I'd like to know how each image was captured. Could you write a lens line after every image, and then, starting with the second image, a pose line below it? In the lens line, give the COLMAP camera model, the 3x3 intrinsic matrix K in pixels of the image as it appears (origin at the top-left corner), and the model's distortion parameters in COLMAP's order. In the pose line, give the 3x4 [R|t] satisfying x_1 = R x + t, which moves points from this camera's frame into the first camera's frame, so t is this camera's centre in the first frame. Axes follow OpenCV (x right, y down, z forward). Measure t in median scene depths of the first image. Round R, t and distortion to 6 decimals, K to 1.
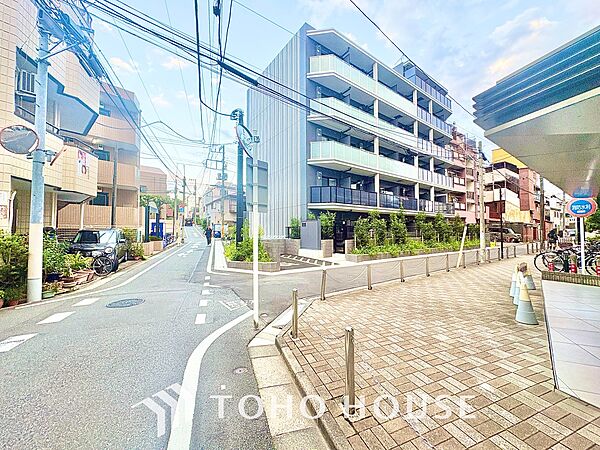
lens RADIAL K [[237.3, 0, 299.8], [0, 237.3, 224.5], [0, 0, 1]] dist [-0.003800, 0.000509]
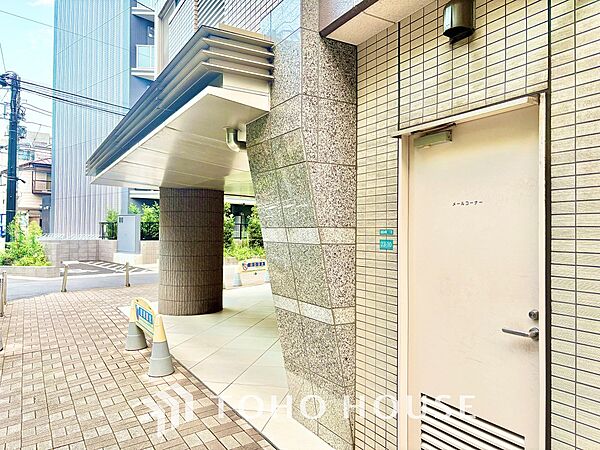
lens RADIAL K [[453.2, 0, 300.4], [0, 453.2, 225.5], [0, 0, 1]] dist [-0.000451, 0.001030]
pose [[0.980942, 0.012215, 0.193918, 0.286002], [-0.016376, 0.999668, 0.019869, -0.018869], [-0.193611, -0.022666, 0.980816, -0.475740]]
